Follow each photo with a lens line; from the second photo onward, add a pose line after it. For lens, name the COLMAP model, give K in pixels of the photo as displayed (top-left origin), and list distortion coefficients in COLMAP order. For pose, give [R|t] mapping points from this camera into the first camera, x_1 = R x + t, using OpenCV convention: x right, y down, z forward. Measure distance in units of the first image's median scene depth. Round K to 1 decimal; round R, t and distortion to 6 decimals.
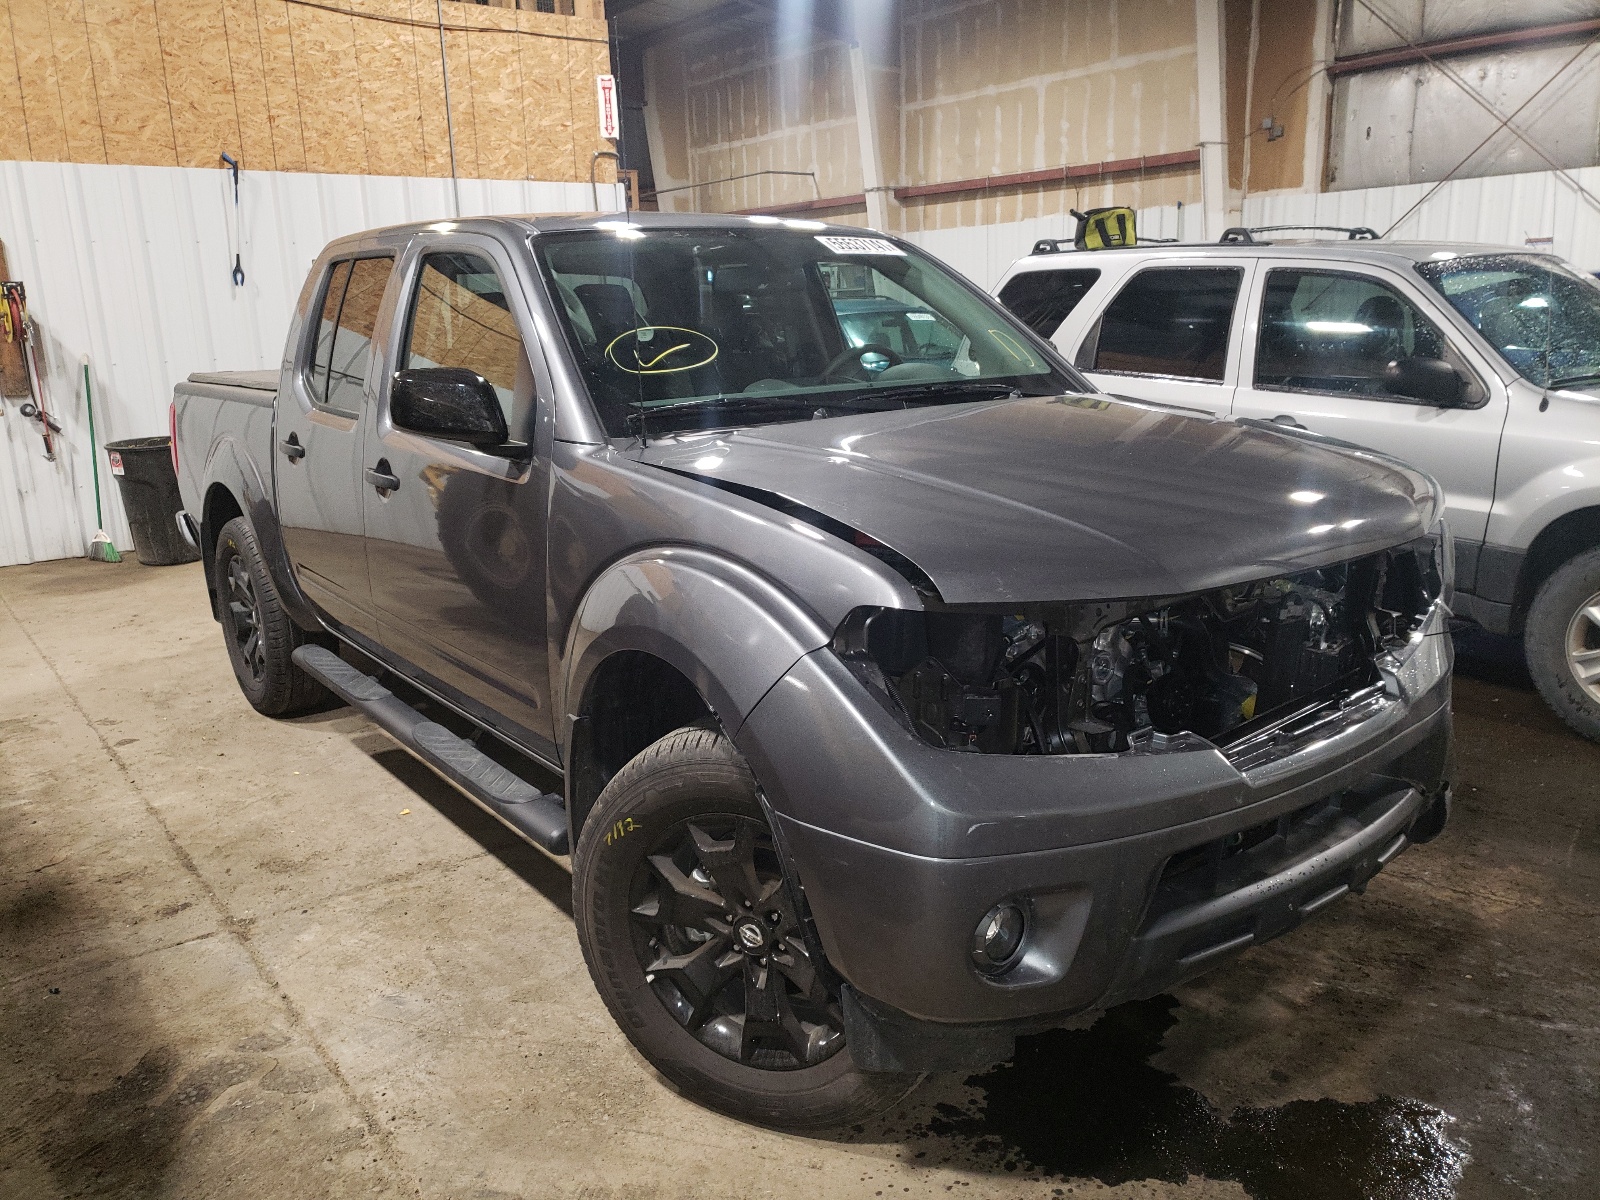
lens RADIAL K [[1223.8, 0, 773.8], [0, 1223.8, 606.9], [0, 0, 1]] dist [0.003717, 0.007100]
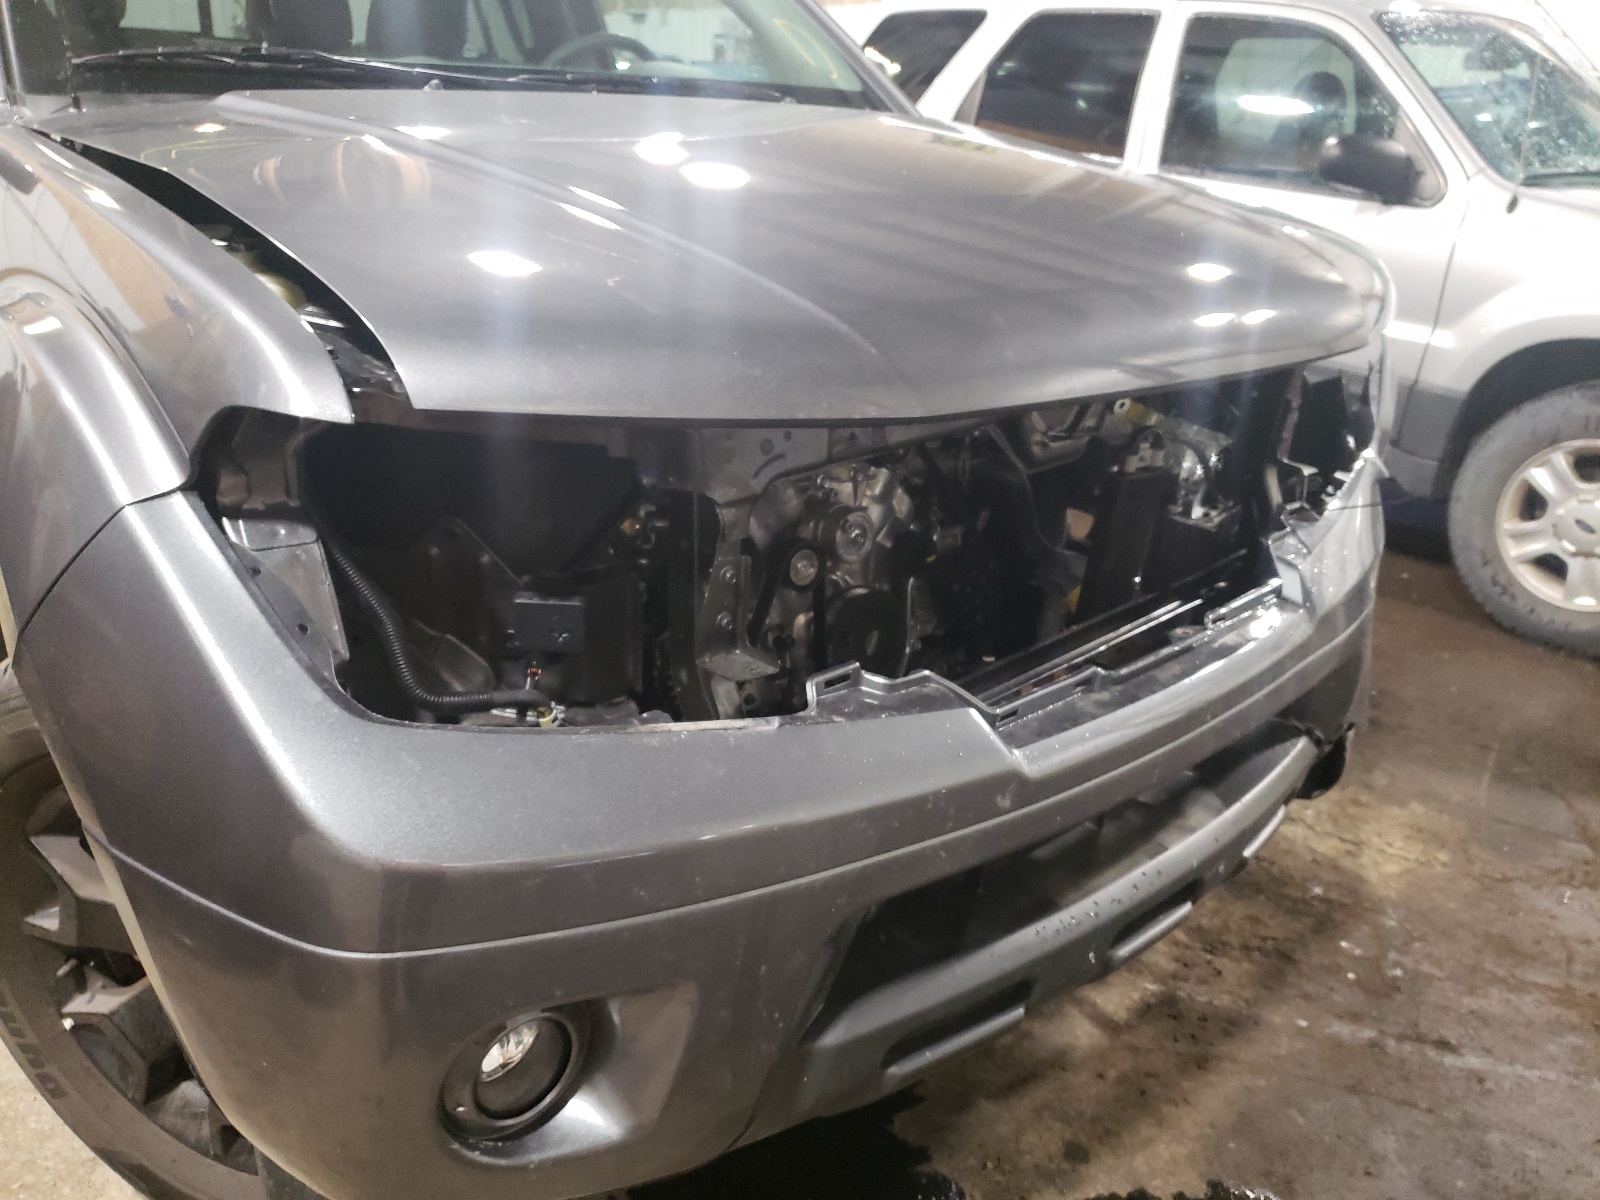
lens RADIAL K [[1263.1, 0, 825.2], [0, 1263.1, 600.6], [0, 0, 1]] dist [-0.008104, 0.052115]
pose [[0.992428, 0.034423, 0.117903, 0.164194], [-0.049856, 0.990186, 0.130561, -0.000216], [-0.112252, -0.135451, 0.984405, 0.334072]]
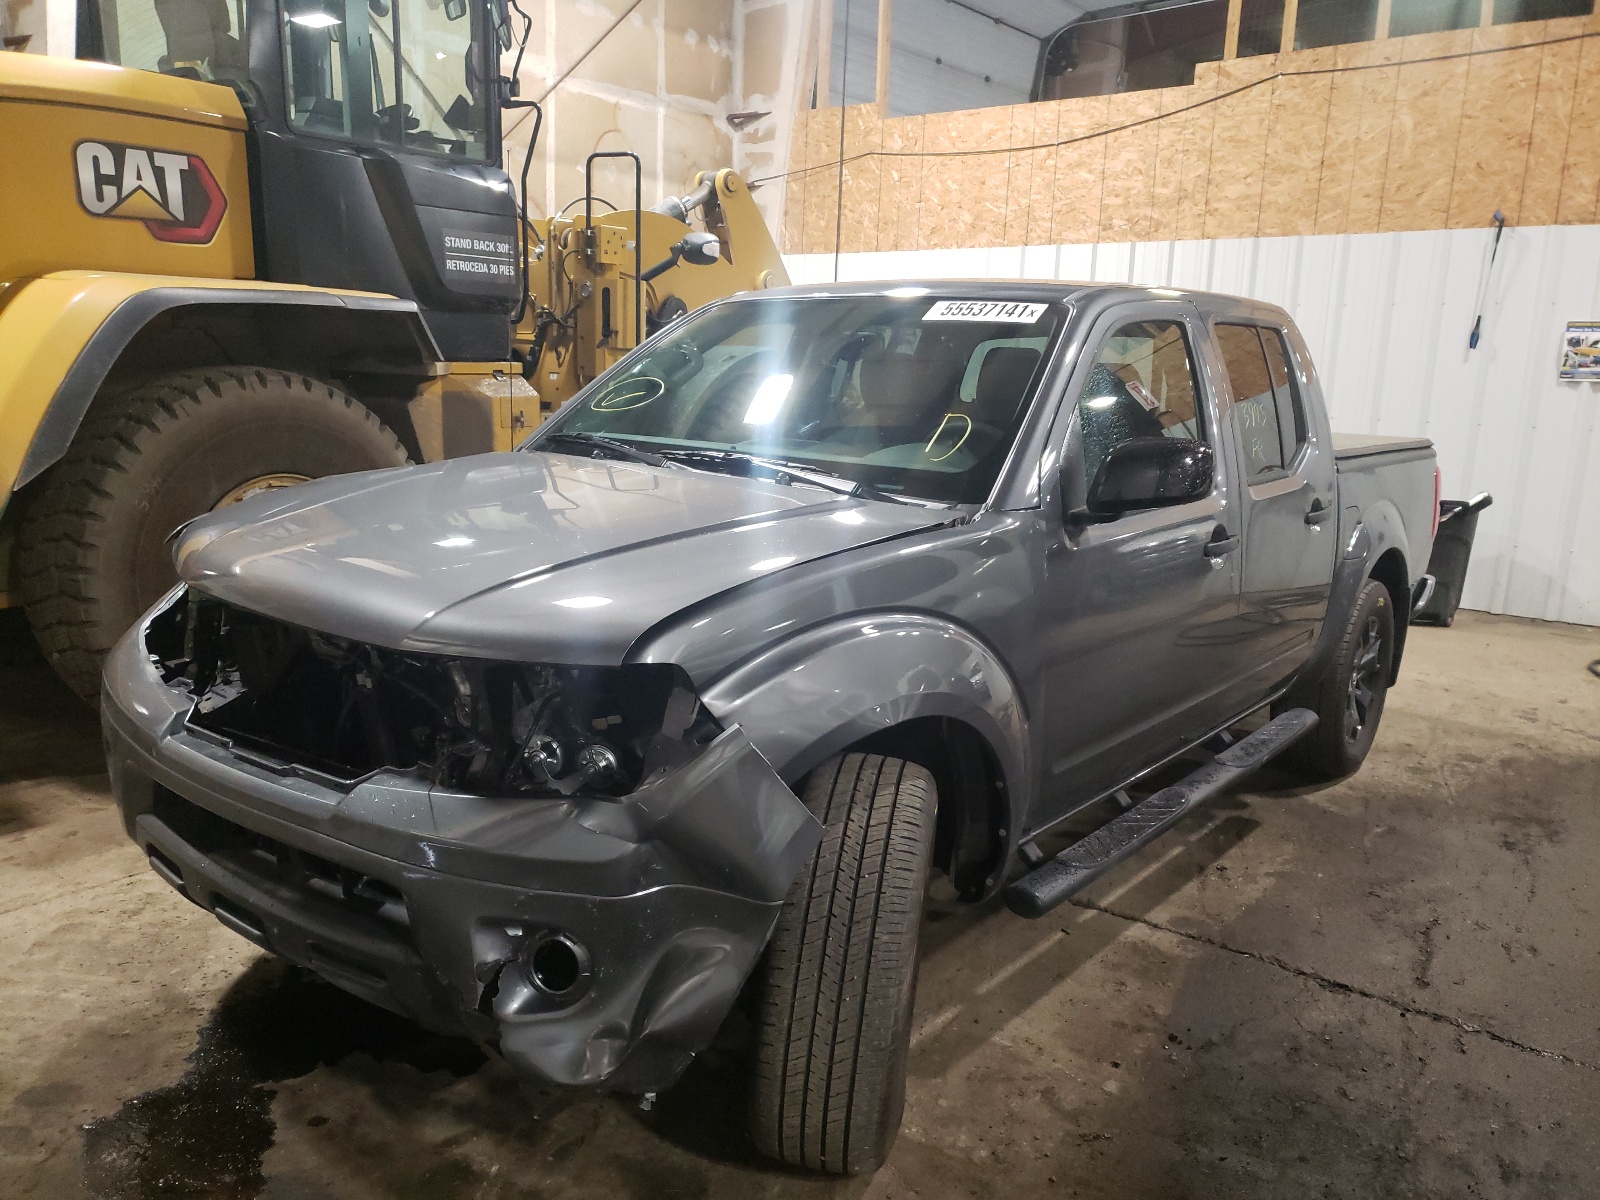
lens RADIAL K [[1223.8, 0, 773.8], [0, 1223.8, 606.9], [0, 0, 1]] dist [0.003717, 0.007100]
pose [[0.236889, 0.226165, -0.944846, 1.226155], [-0.270733, 0.949371, 0.159370, -0.253942], [0.933053, 0.218048, 0.286125, 0.871022]]
